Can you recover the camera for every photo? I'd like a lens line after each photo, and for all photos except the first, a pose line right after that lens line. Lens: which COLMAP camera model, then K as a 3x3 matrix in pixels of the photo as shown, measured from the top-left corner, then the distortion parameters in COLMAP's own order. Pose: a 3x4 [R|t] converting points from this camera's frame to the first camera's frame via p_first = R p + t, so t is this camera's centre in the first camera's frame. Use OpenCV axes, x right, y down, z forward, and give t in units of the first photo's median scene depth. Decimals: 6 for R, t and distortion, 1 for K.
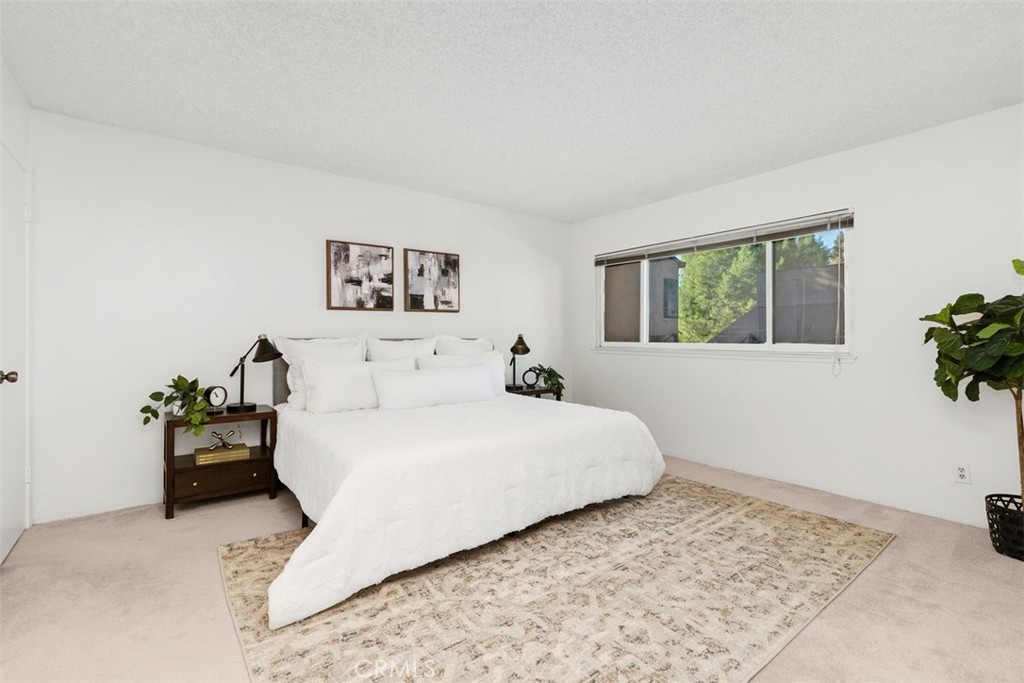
lens RADIAL K [[461.9, 0, 512.0], [0, 461.9, 341.5], [0, 0, 1]] dist [0.001070, 0.000070]
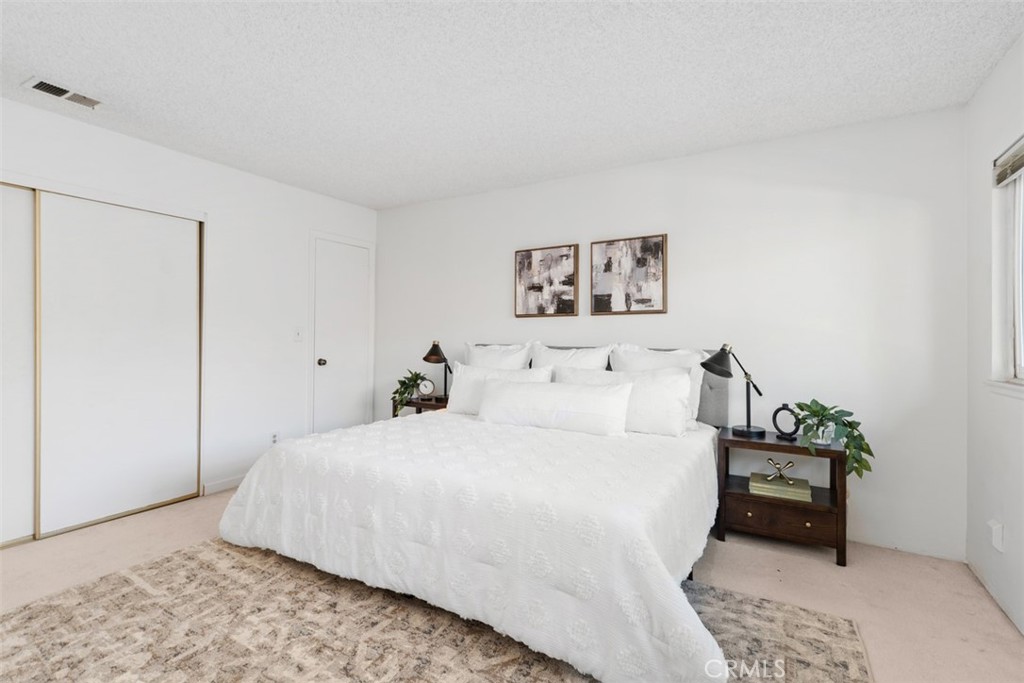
lens RADIAL K [[461.9, 0, 512.0], [0, 461.9, 341.5], [0, 0, 1]] dist [0.001070, 0.000070]
pose [[0.378723, 0.007109, -0.925483, 0.525141], [-0.023015, 0.999734, -0.001739, -0.012870], [0.925224, 0.021959, 0.378786, 0.563072]]
